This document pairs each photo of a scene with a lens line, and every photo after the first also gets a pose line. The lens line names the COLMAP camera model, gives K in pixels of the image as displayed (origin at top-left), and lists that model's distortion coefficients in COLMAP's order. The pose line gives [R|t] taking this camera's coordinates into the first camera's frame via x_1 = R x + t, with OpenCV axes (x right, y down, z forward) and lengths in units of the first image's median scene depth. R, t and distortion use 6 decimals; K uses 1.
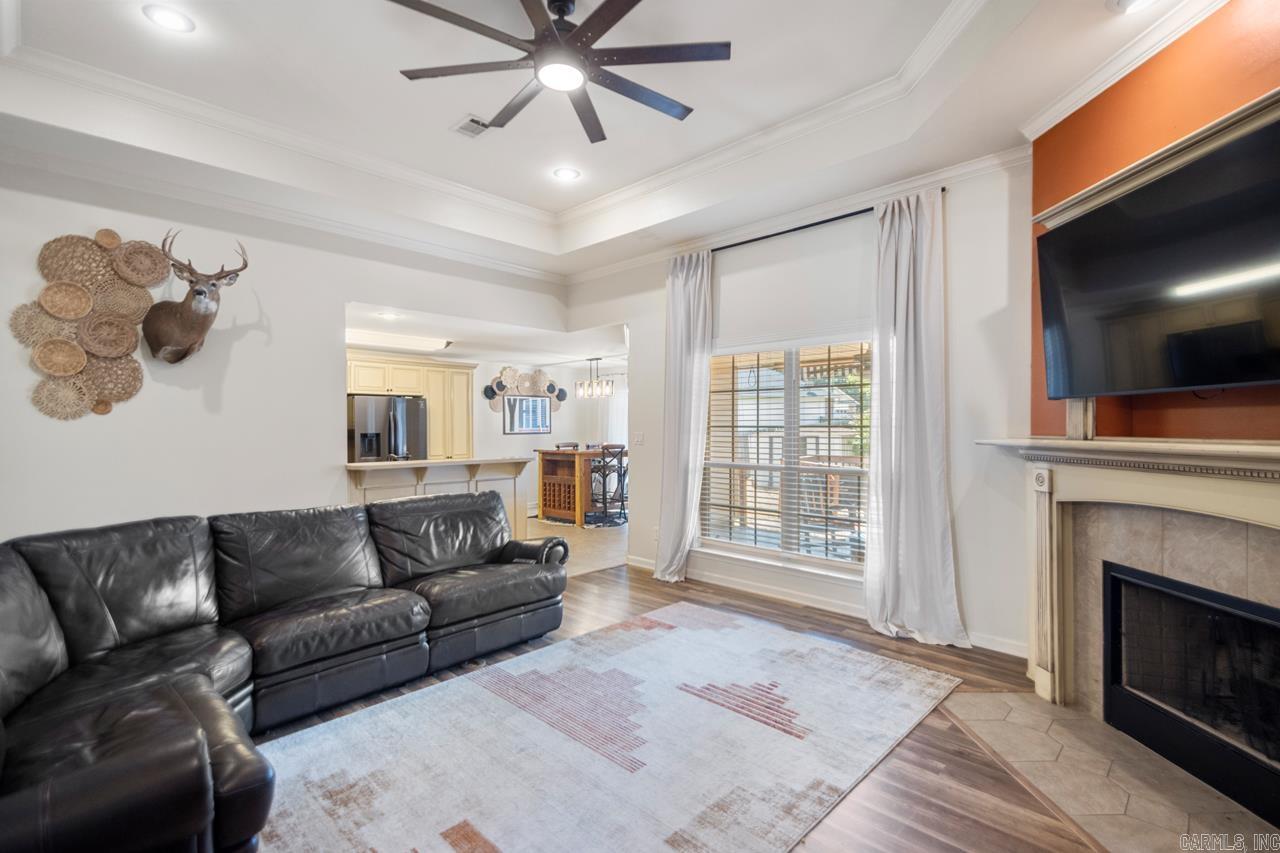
lens RADIAL K [[579.3, 0, 650.7], [0, 579.3, 427.1], [0, 0, 1]] dist [0.008006, -0.006807]
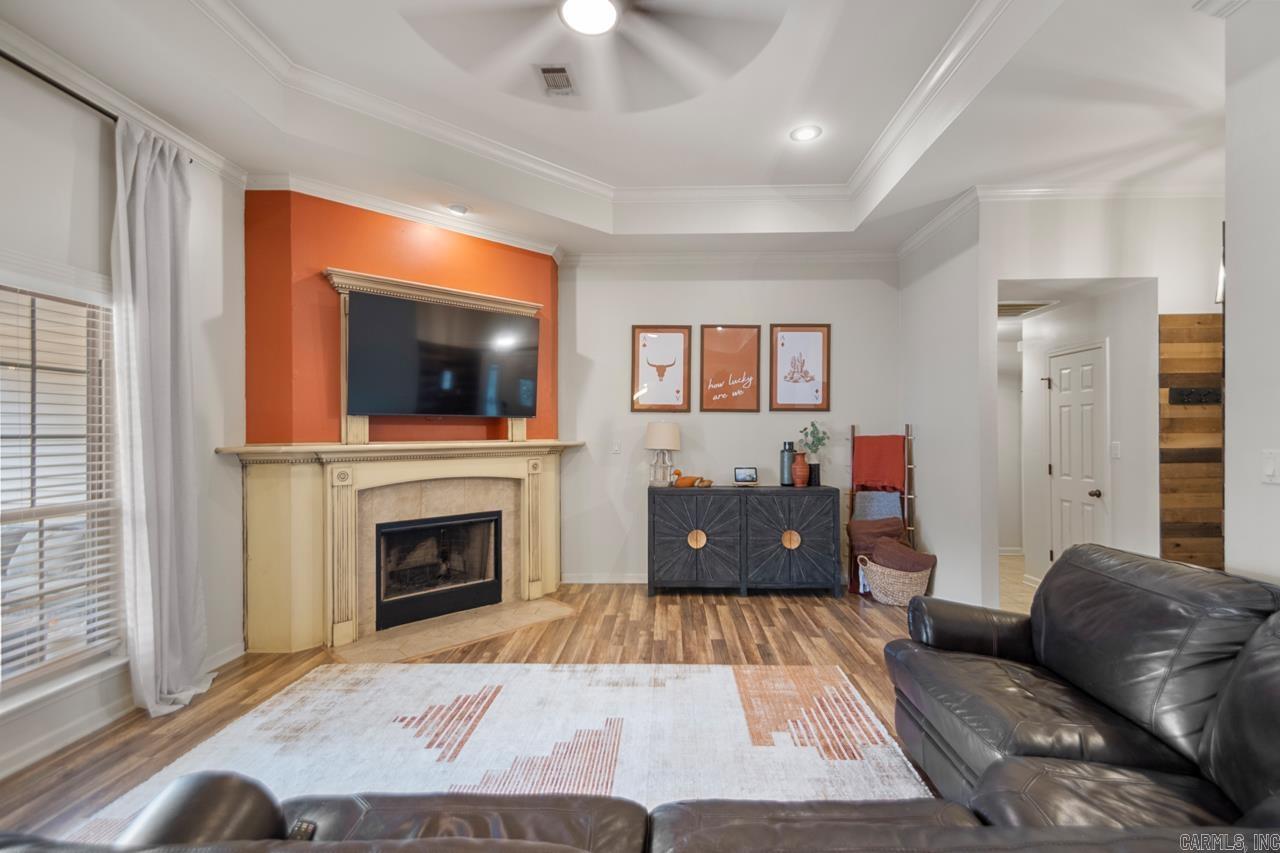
lens RADIAL K [[579.3, 0, 646.9], [0, 579.3, 436.0], [0, 0, 1]] dist [0.008006, -0.006807]
pose [[-0.659956, 0.001924, 0.751302, -0.784323], [0.008360, 0.999954, 0.004782, 0.000022], [-0.751258, 0.009436, -0.659942, 1.414337]]
